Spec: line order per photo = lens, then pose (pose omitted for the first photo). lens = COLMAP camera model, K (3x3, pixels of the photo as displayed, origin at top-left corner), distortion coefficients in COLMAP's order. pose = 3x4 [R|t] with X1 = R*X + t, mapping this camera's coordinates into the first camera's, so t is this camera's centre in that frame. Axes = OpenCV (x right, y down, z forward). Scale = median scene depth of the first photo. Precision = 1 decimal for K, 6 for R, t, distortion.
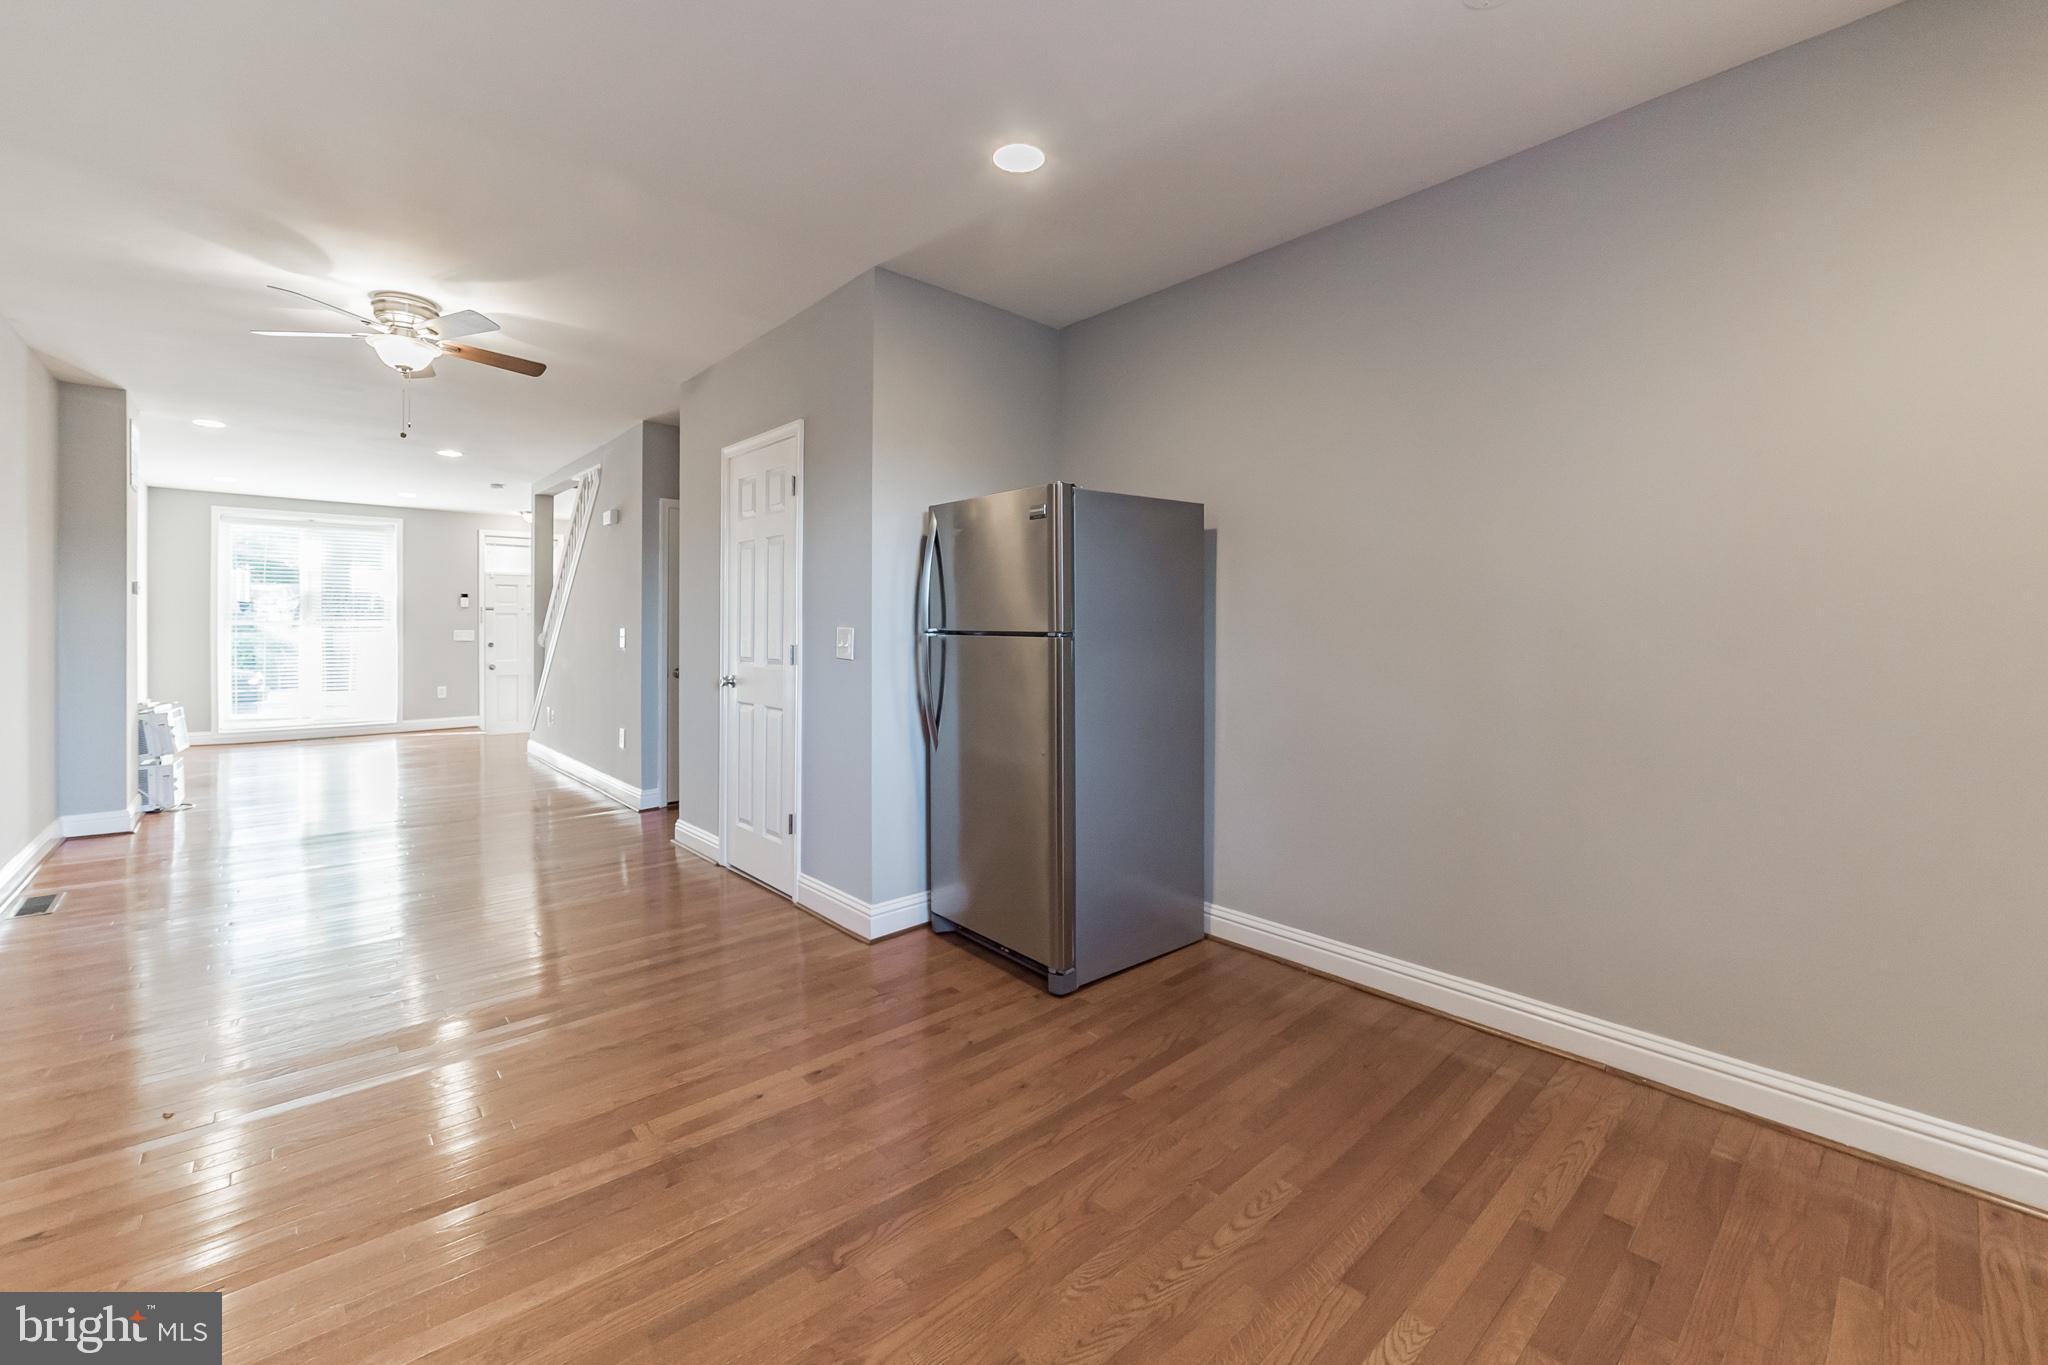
lens RADIAL K [[846.8, 0, 988.3], [0, 846.8, 622.7], [0, 0, 1]] dist [-0.014142, 0.000139]
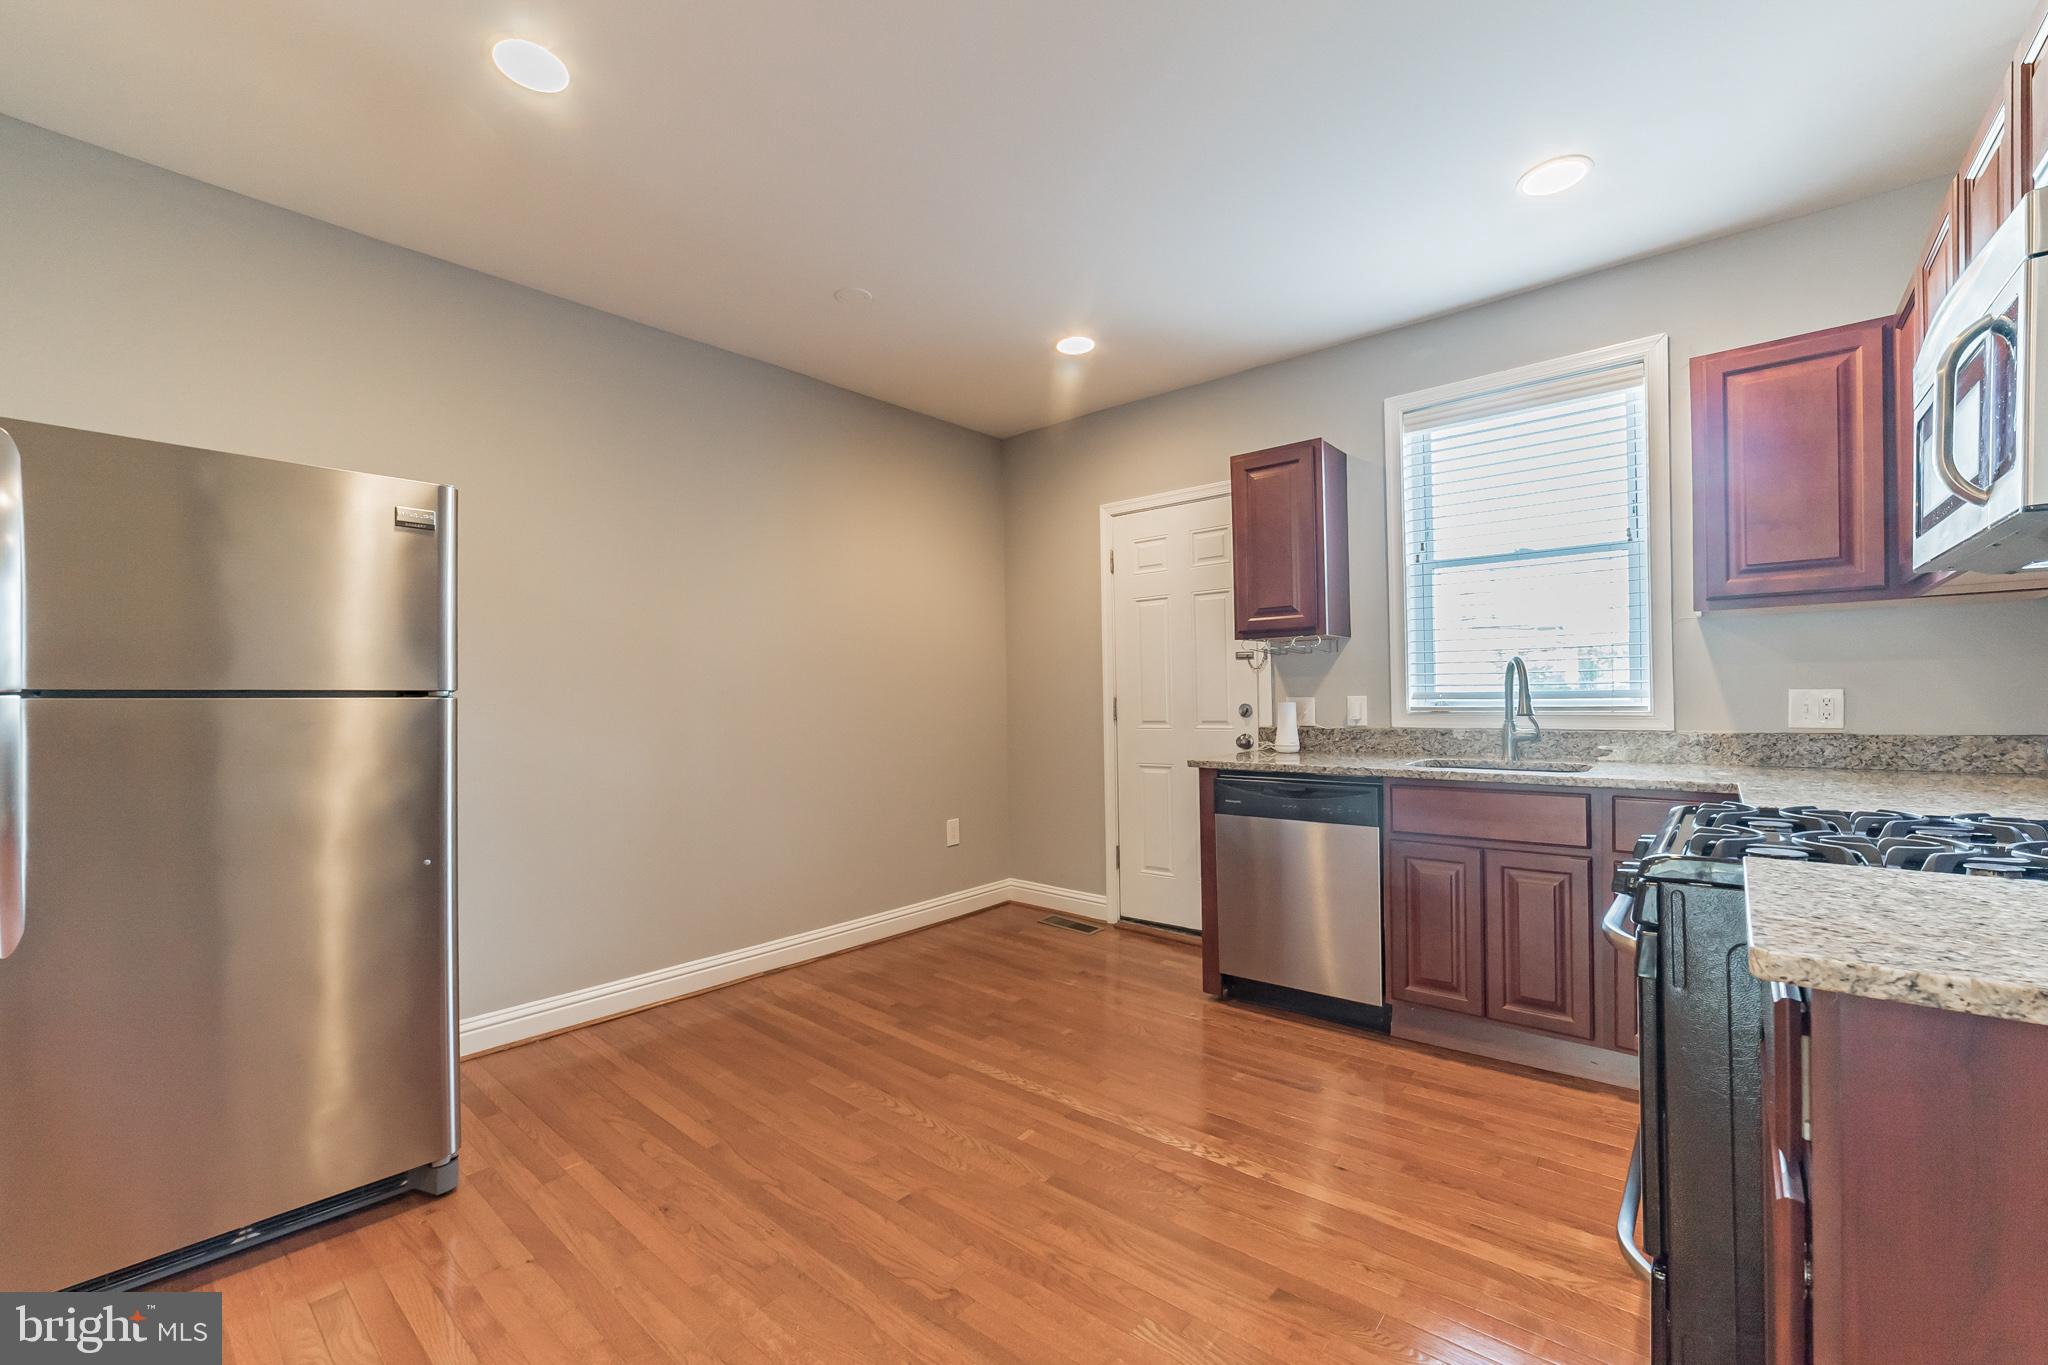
lens RADIAL K [[816.1, 0, 1030.2], [0, 816.1, 702.9], [0, 0, 1]] dist [-0.010794, 0.001740]
pose [[-0.155302, -0.003400, 0.987861, -0.827627], [0.008382, 0.999954, 0.004759, 0.026046], [-0.987831, 0.009019, -0.155267, 0.741049]]
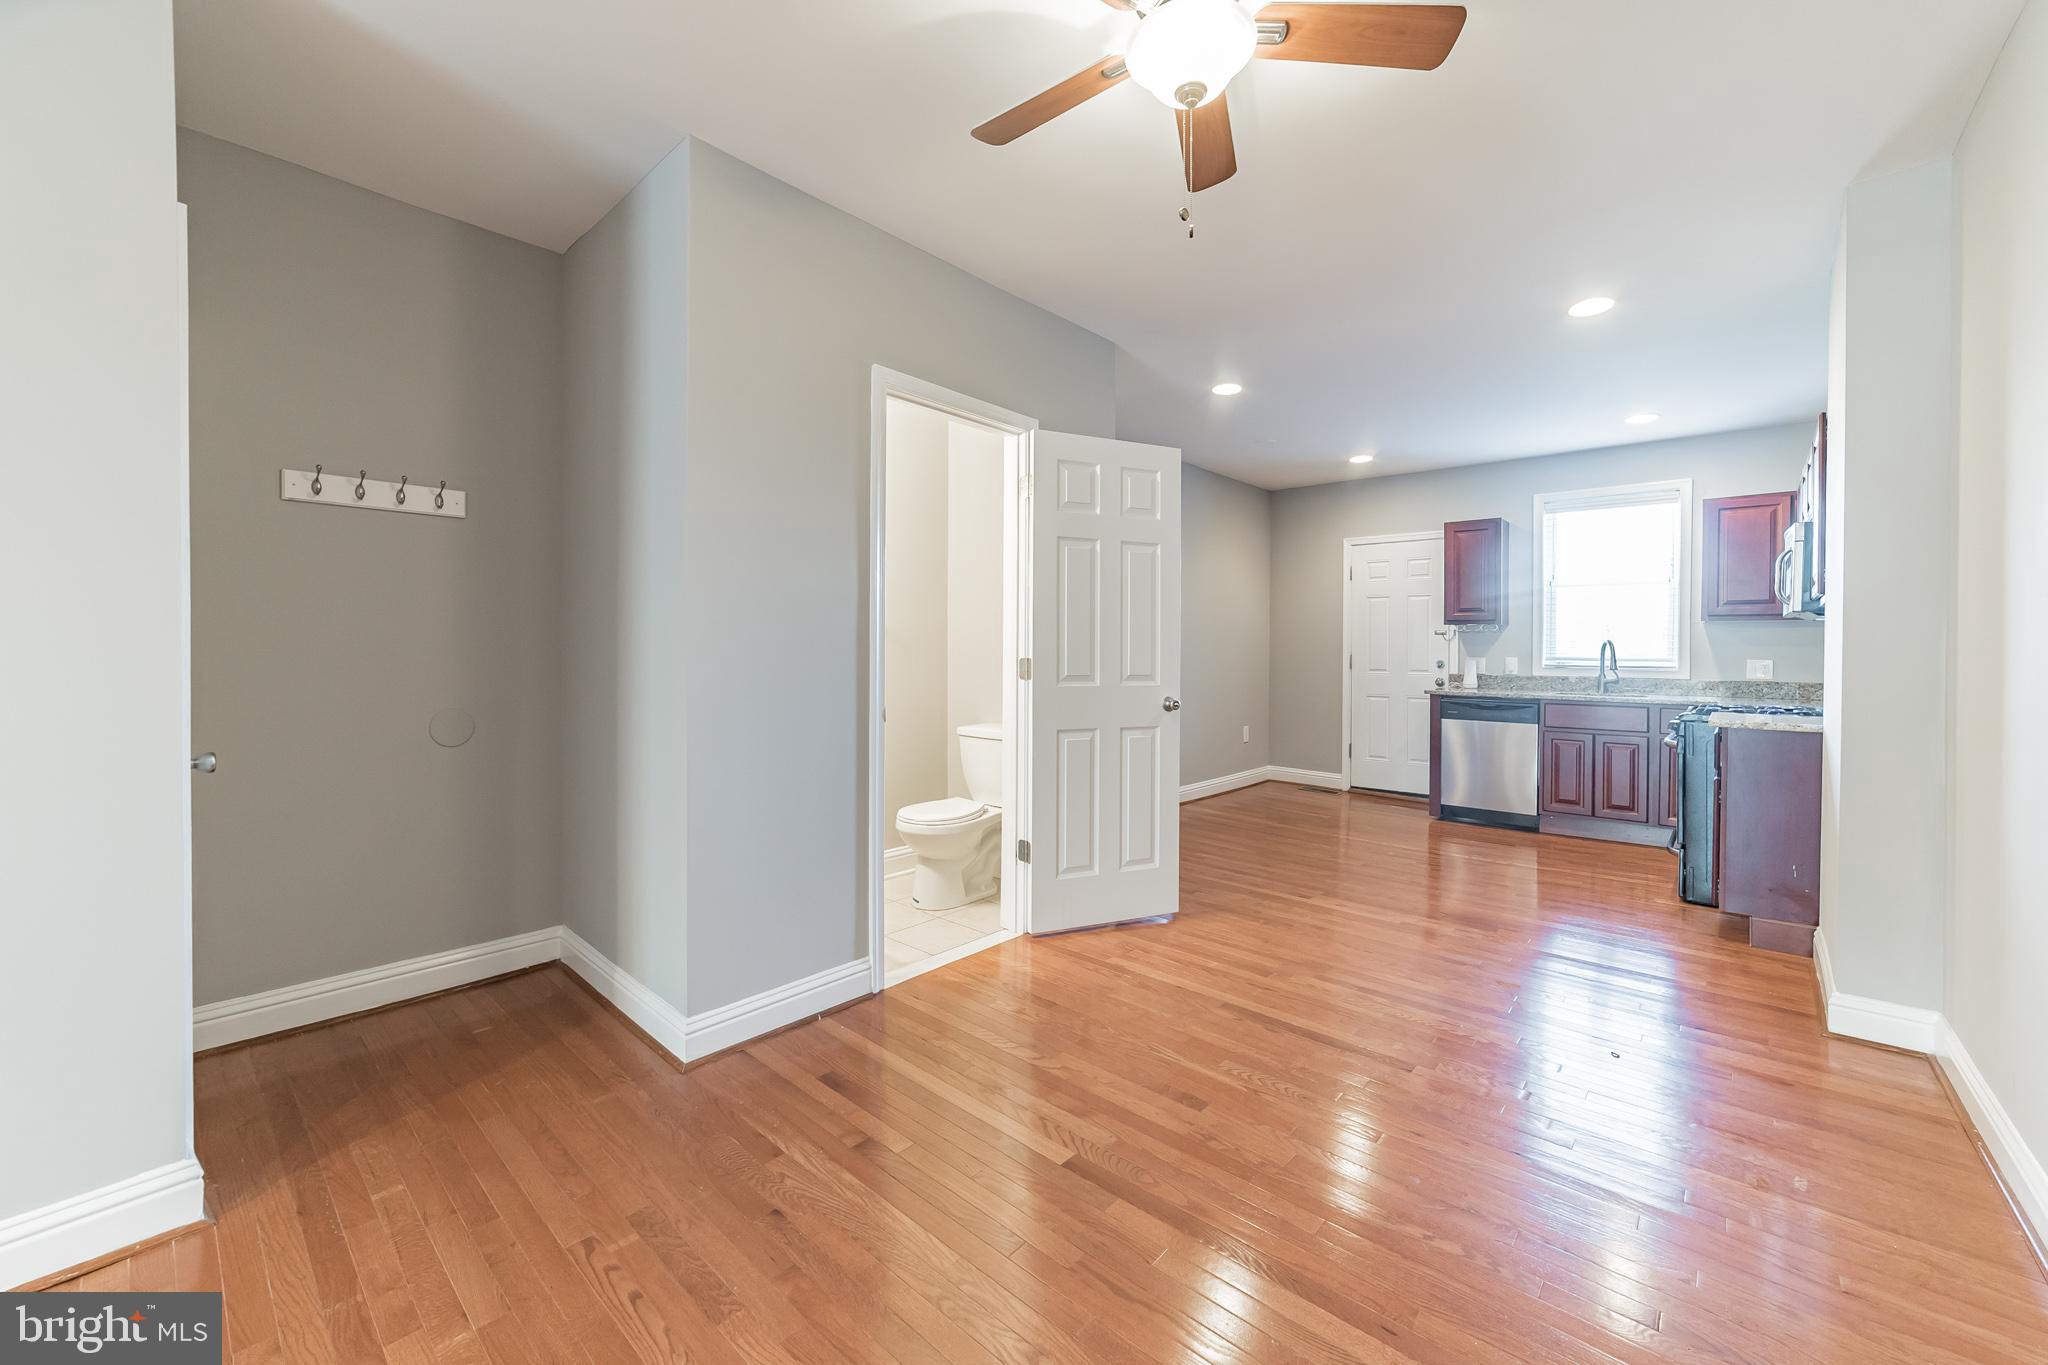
lens RADIAL K [[816.1, 0, 1025.9], [0, 816.1, 658.0], [0, 0, 1]] dist [-0.010794, 0.001740]
pose [[-0.143255, -0.011495, 0.989619, -1.858790], [-0.015502, 0.999836, 0.009369, 0.026440], [-0.989564, -0.013999, -0.143410, 1.876522]]
